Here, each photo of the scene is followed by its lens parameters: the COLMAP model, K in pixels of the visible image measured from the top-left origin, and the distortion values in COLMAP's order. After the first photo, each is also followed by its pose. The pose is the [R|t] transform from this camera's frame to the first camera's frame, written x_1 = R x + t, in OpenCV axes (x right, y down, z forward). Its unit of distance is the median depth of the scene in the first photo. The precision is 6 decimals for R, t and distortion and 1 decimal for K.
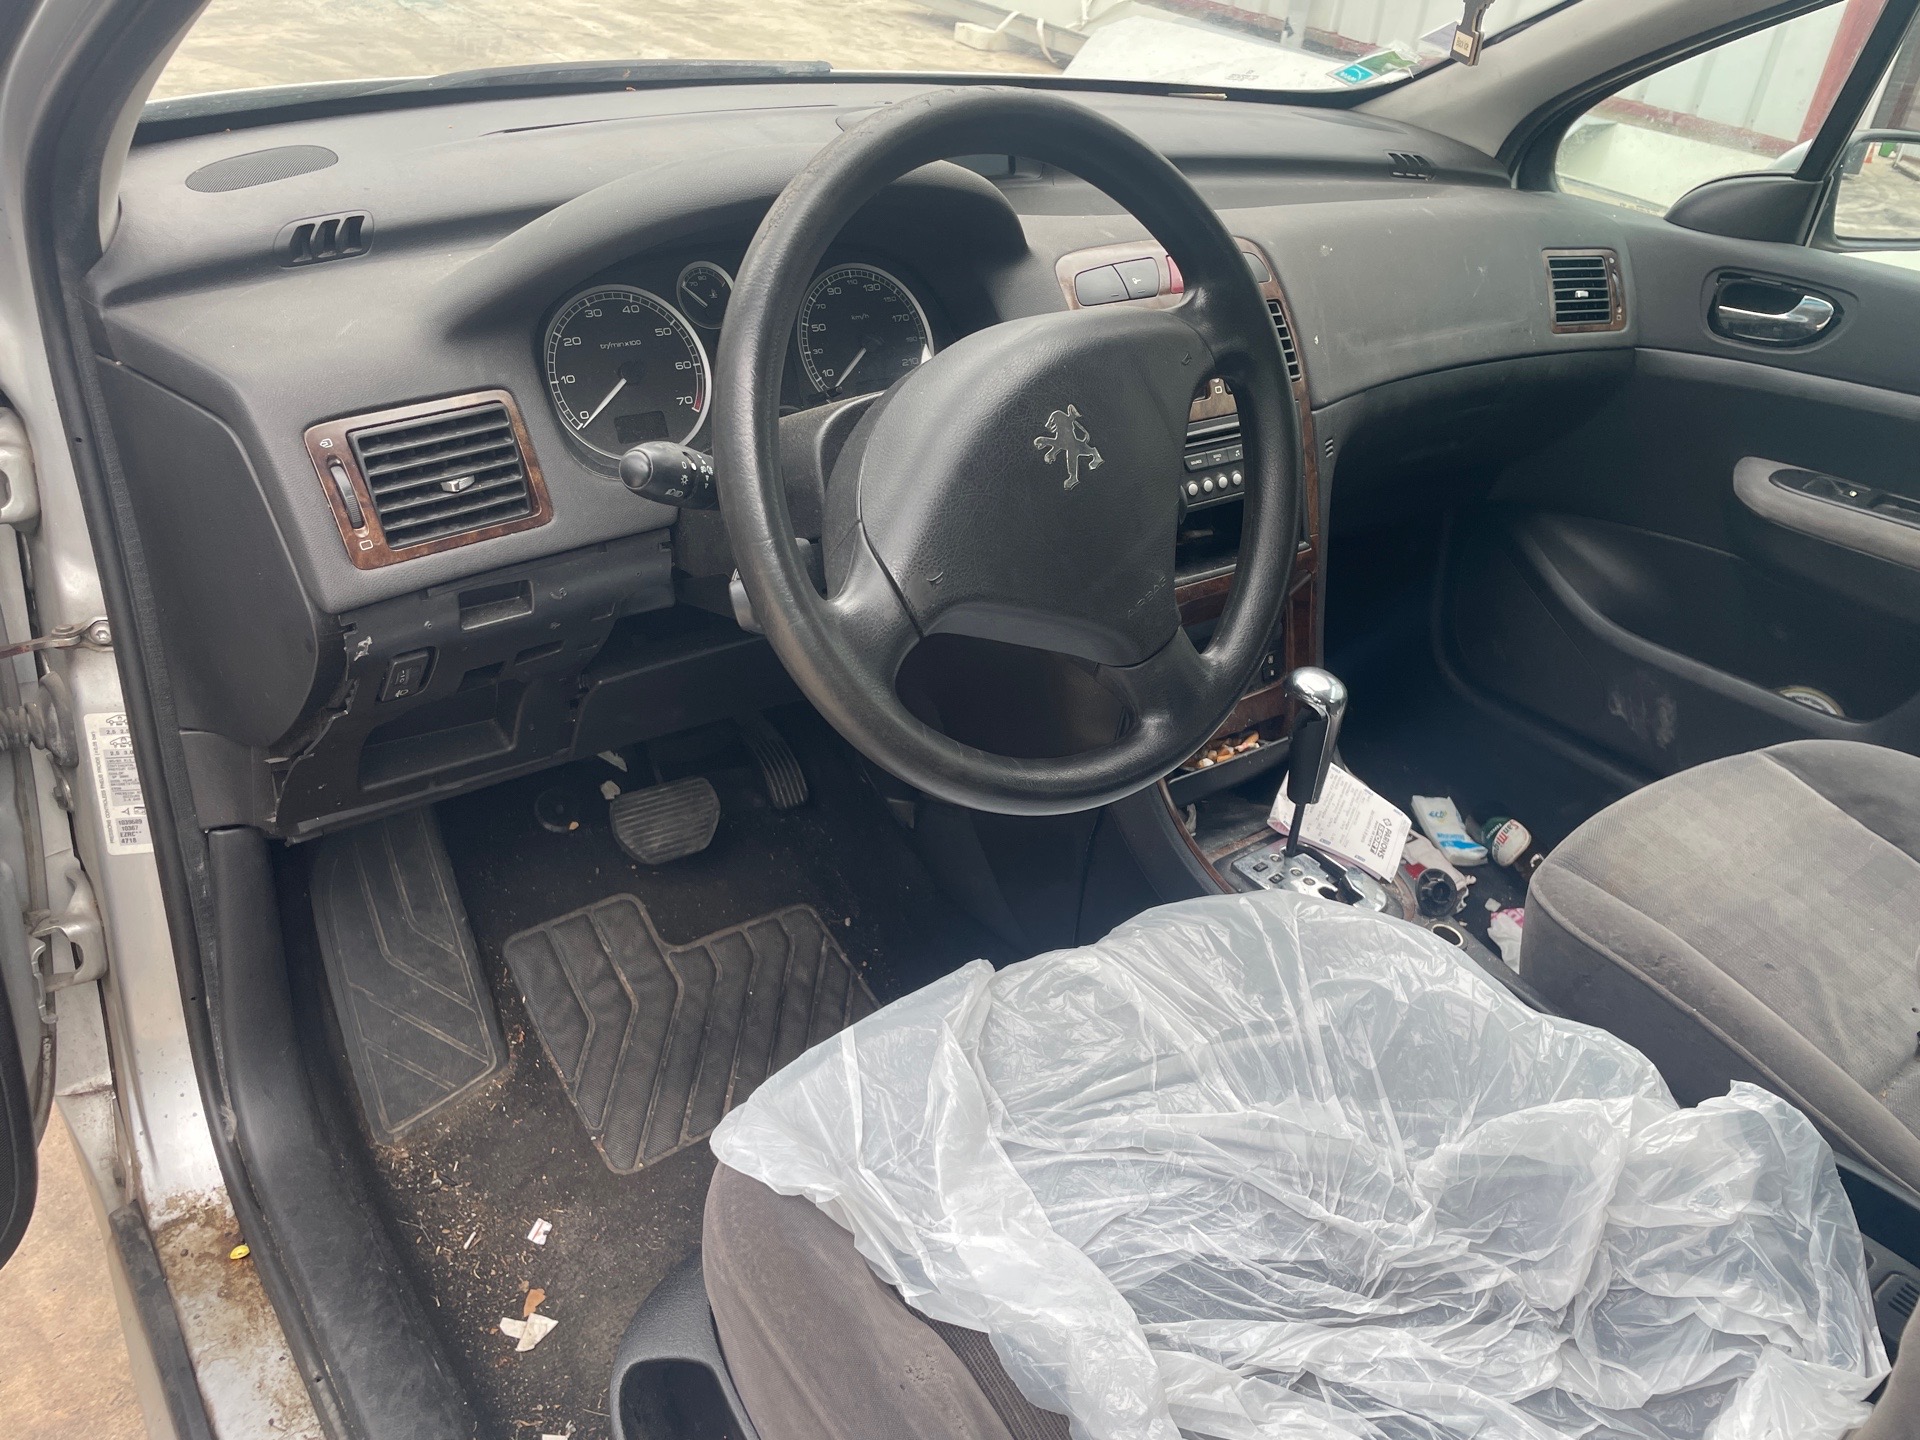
lens RADIAL K [[1465.8, 0, 965.4], [0, 1465.8, 719.9], [0, 0, 1]] dist [0.076467, -0.104777]
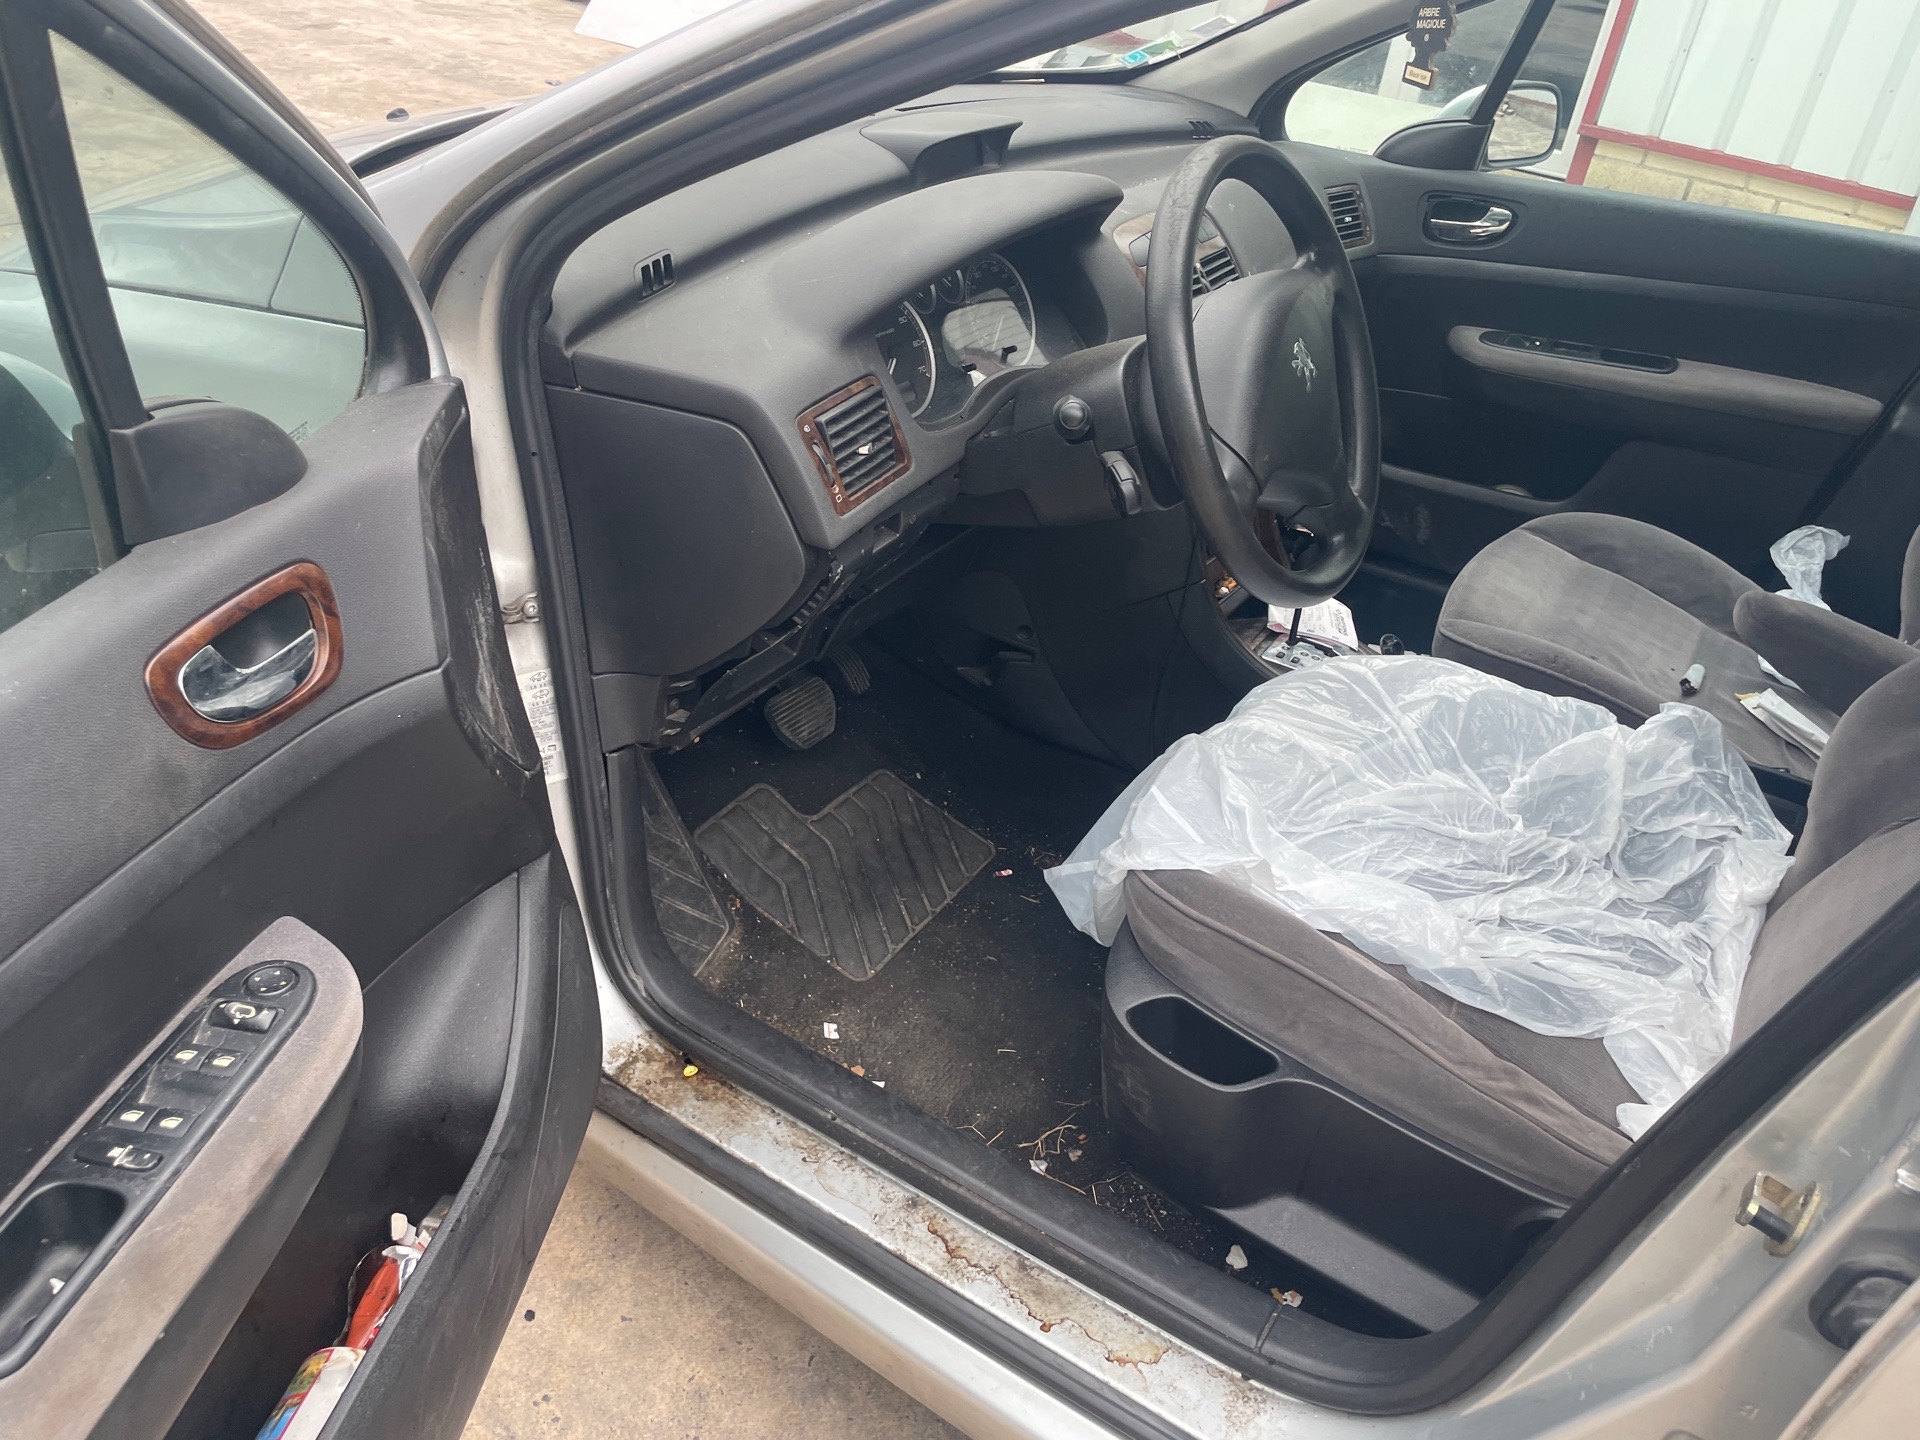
lens RADIAL K [[1460.2, 0, 943.6], [0, 1460.2, 703.4], [0, 0, 1]] dist [0.084260, -0.113375]
pose [[0.938514, -0.181185, 0.293877, -0.566729], [0.168984, 0.983365, 0.066617, -0.002451], [-0.301058, -0.012860, 0.953519, -0.261522]]
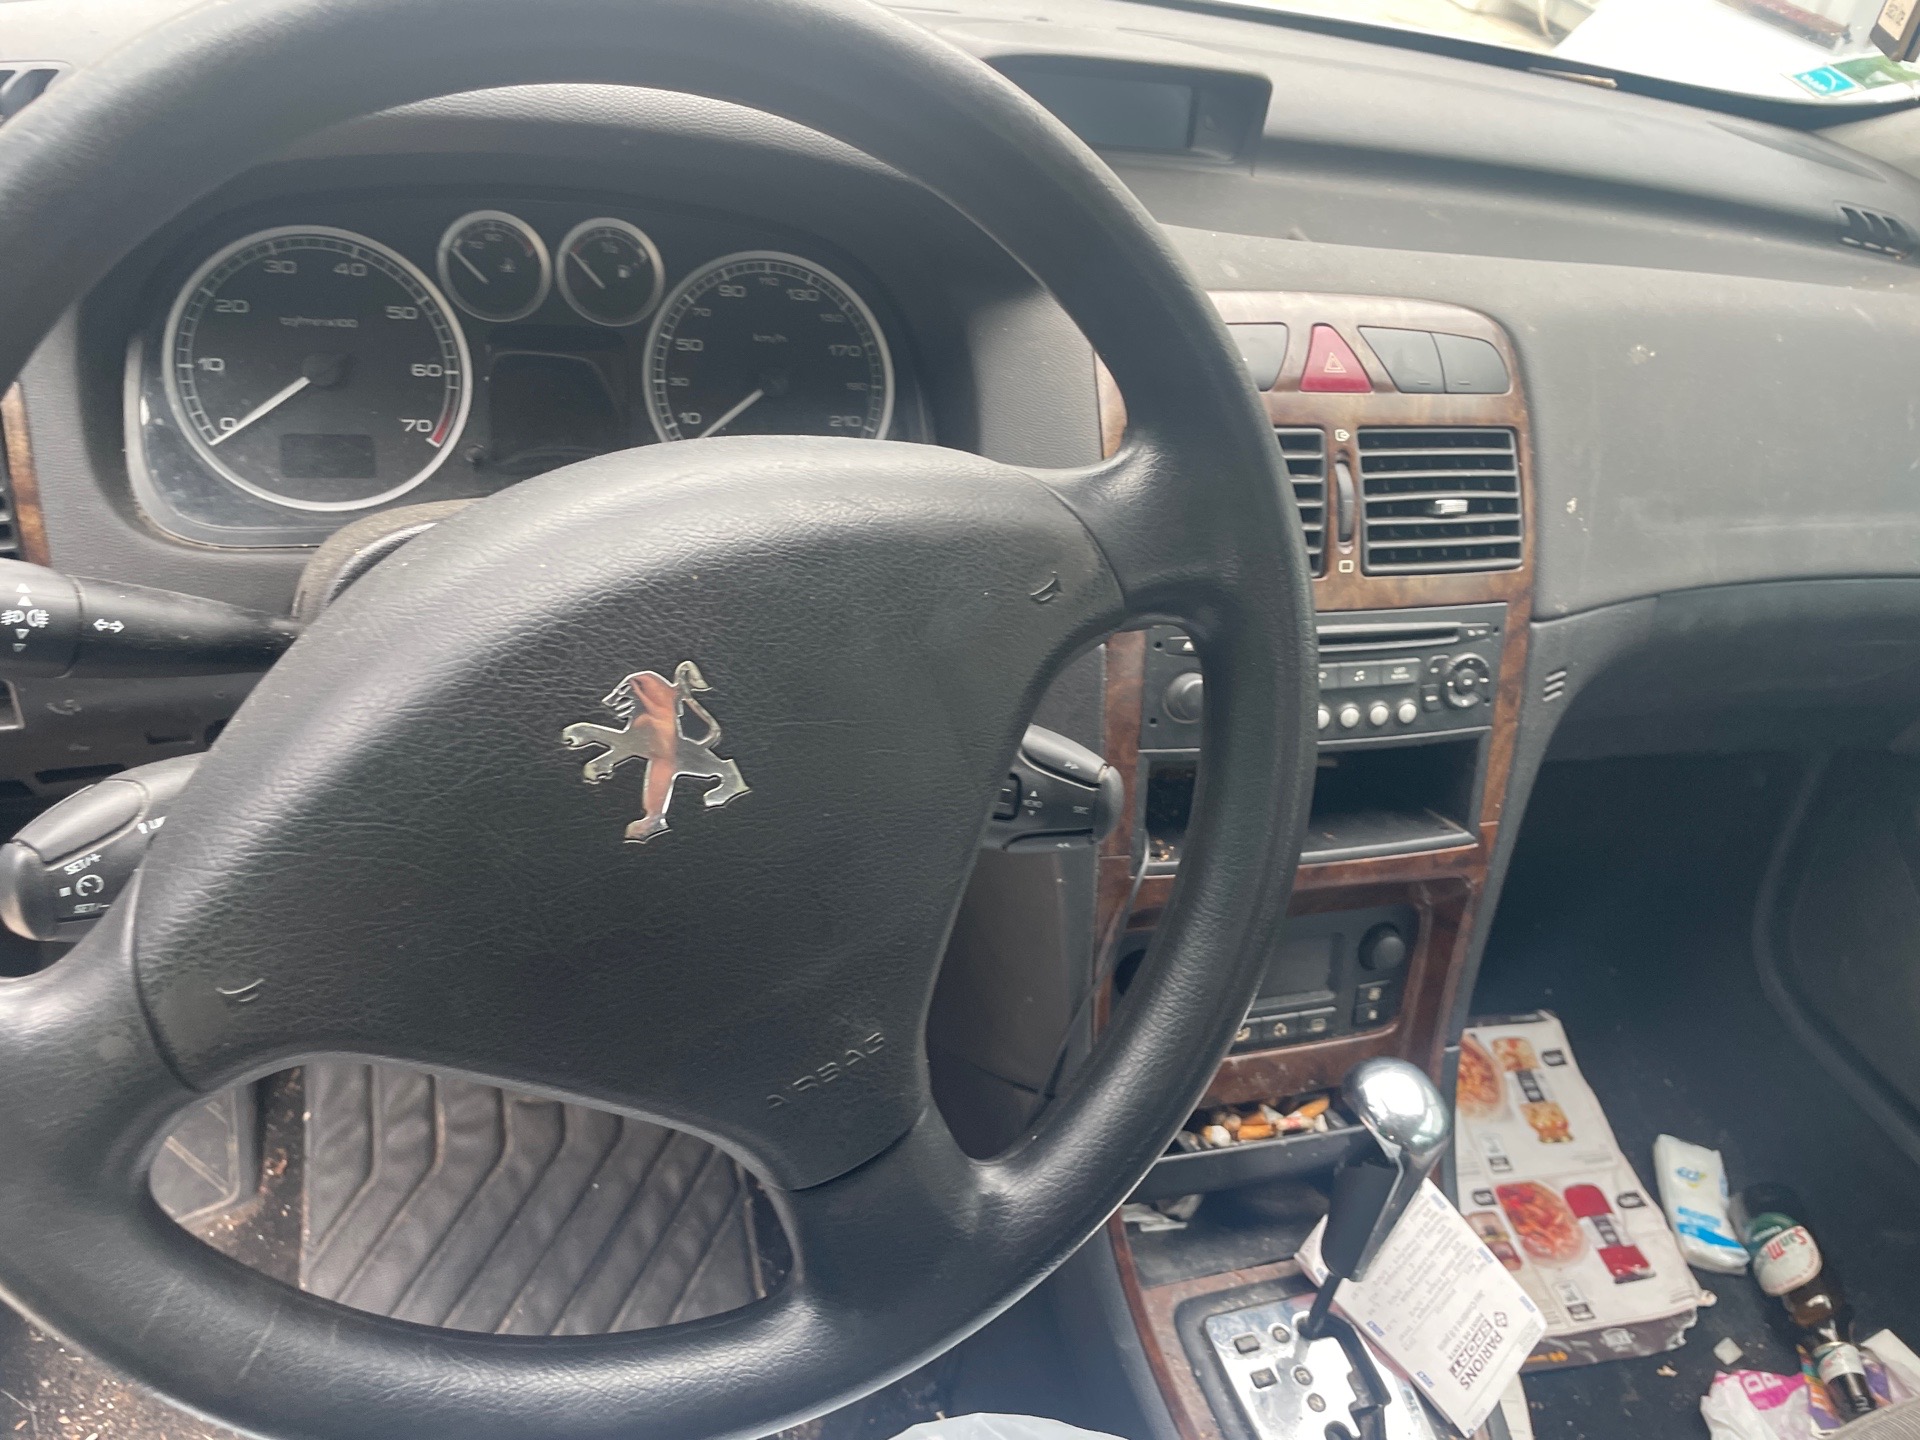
lens RADIAL K [[1463.5, 0, 937.5], [0, 1463.5, 695.4], [0, 0, 1]] dist [0.070031, -0.095356]
pose [[0.938775, 0.239443, -0.247727, 0.182487], [-0.233634, 0.970877, 0.053042, -0.173957], [0.253213, 0.008083, 0.967377, 0.411930]]
